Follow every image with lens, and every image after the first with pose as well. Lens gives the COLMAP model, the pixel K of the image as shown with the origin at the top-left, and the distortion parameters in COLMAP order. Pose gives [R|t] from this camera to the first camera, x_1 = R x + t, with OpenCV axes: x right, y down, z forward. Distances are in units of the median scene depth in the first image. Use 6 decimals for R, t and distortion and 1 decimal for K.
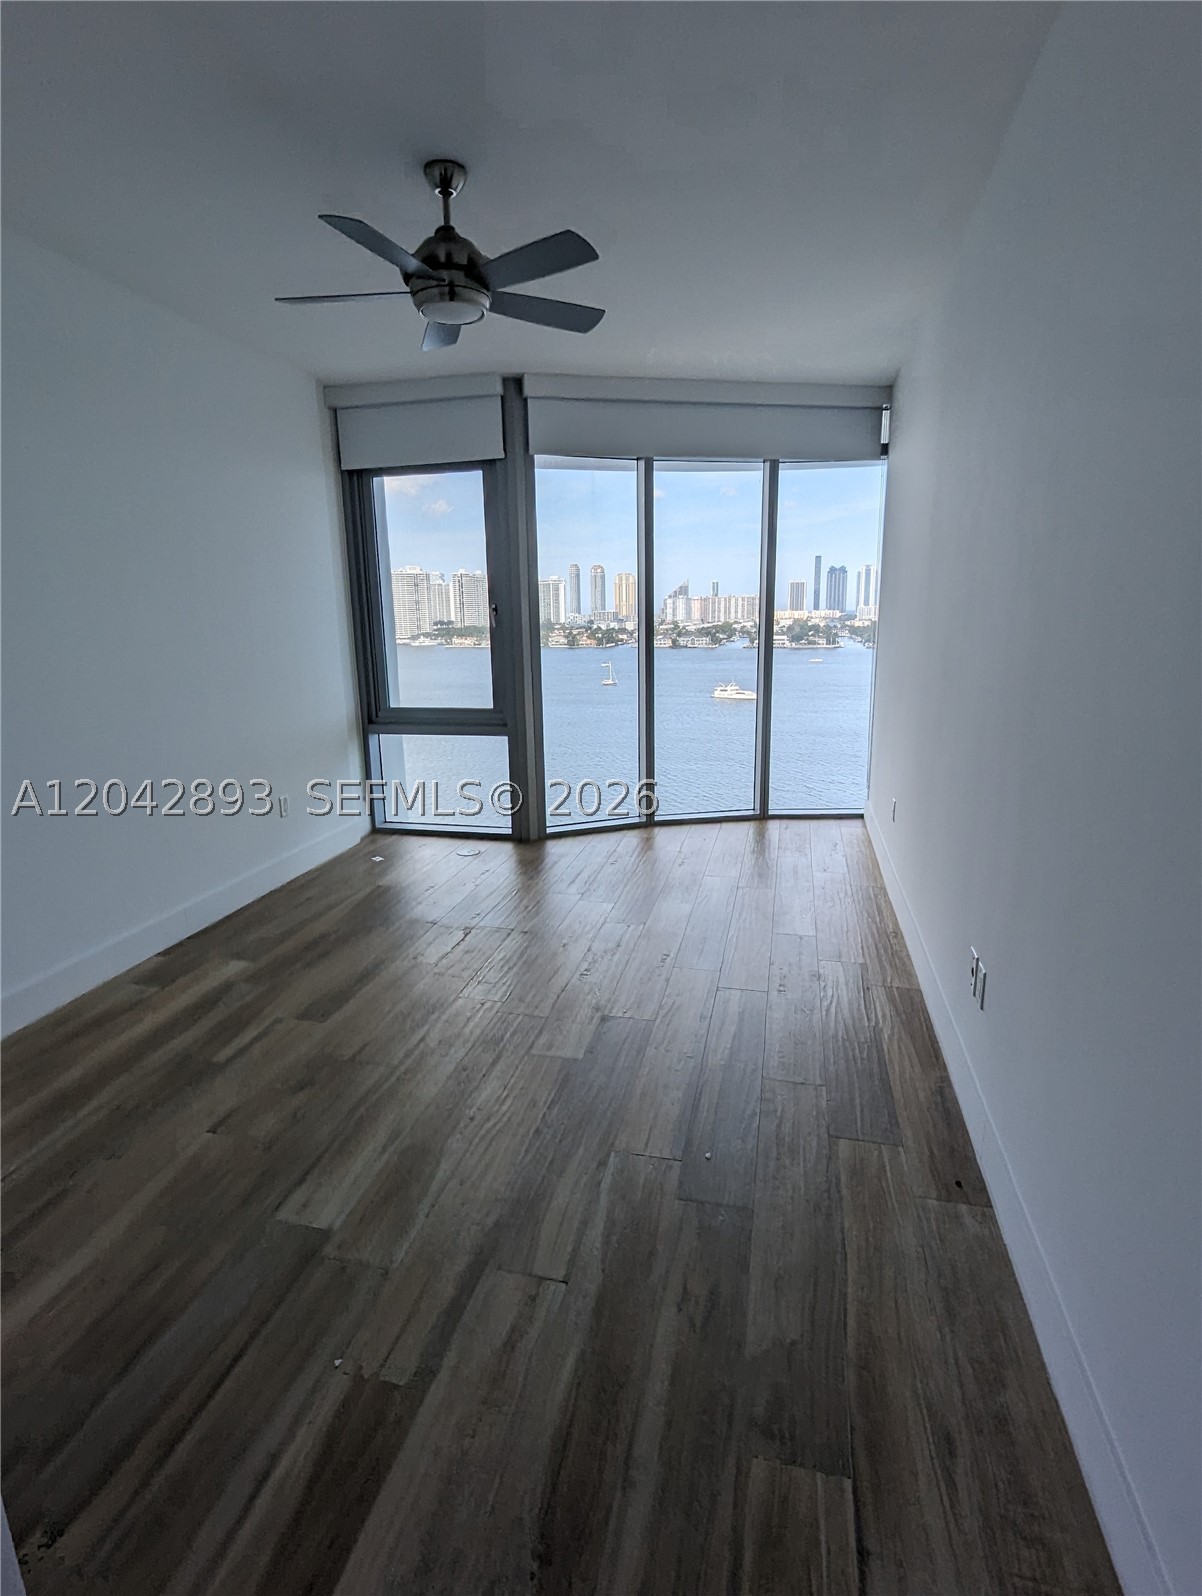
lens RADIAL K [[794.5, 0, 594.7], [0, 794.5, 792.2], [0, 0, 1]] dist [-0.000036, -0.000317]
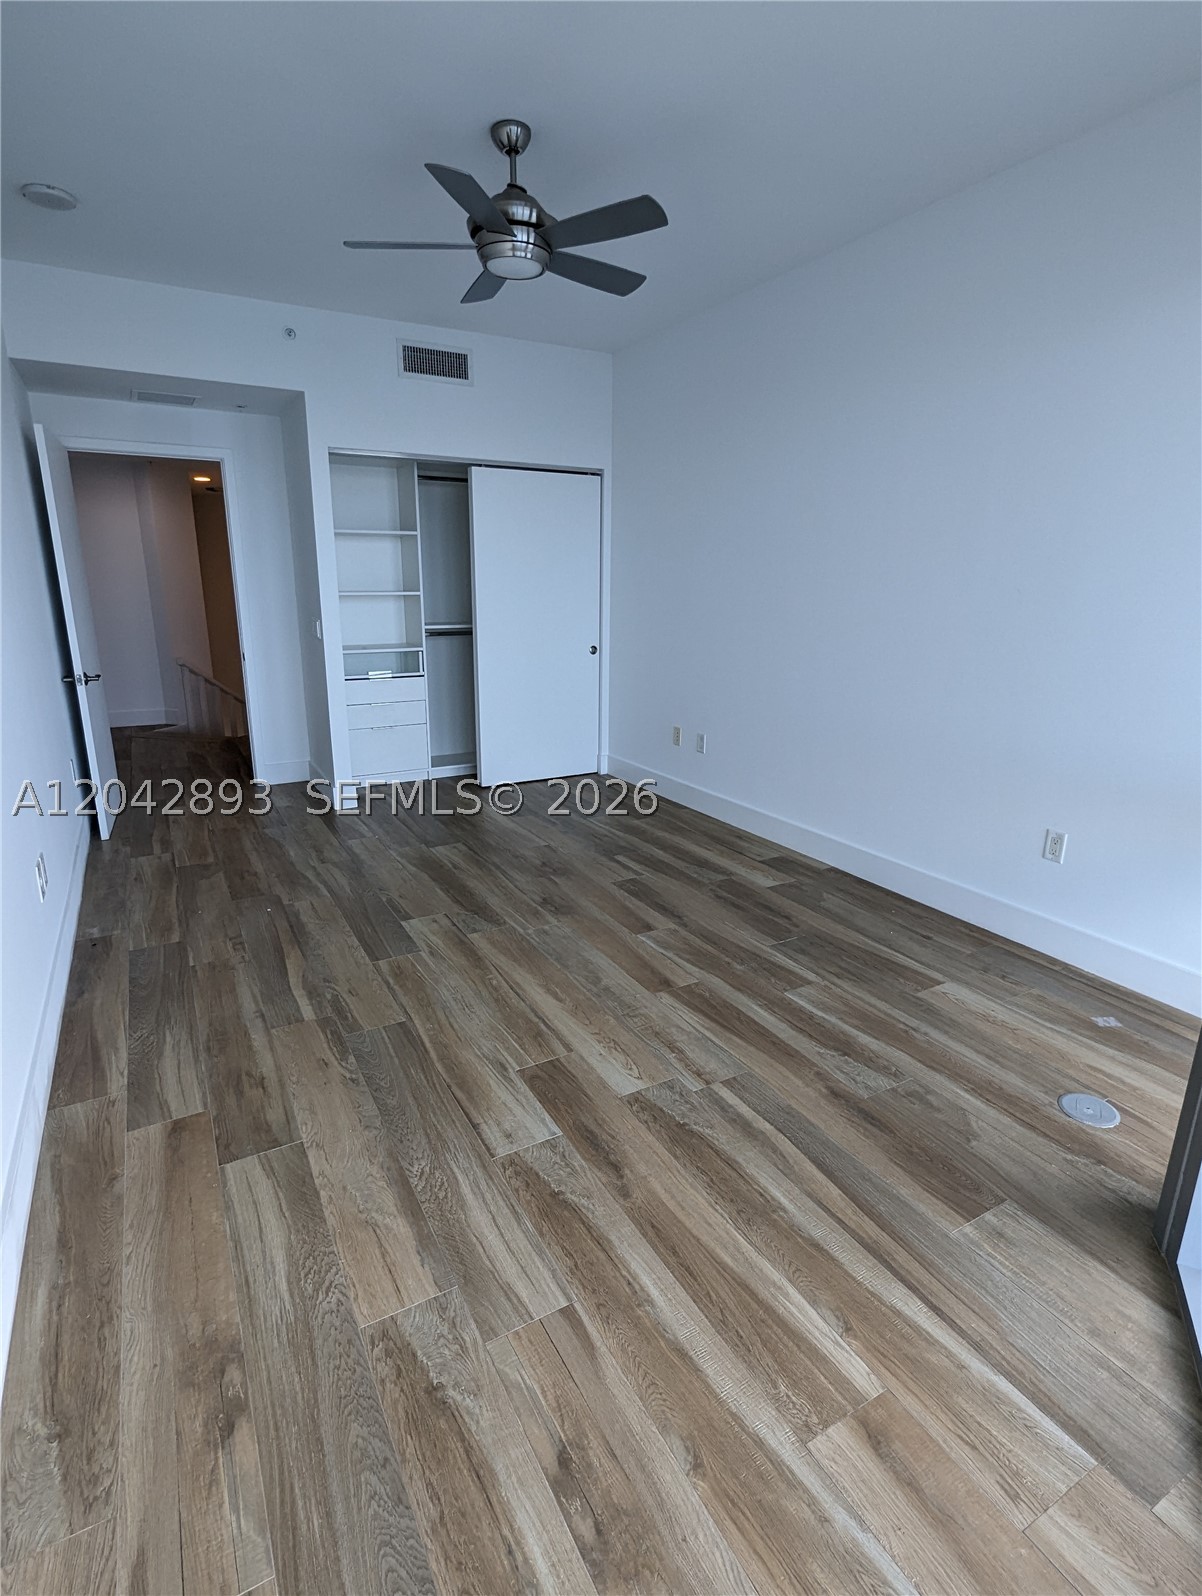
lens RADIAL K [[794.5, 0, 594.7], [0, 794.5, 792.2], [0, 0, 1]] dist [-0.000036, -0.000317]
pose [[-0.730093, 0.189422, -0.656570, 0.485974], [-0.146653, 0.894994, 0.421283, -0.371281], [0.667426, 0.403863, -0.625649, 1.708919]]
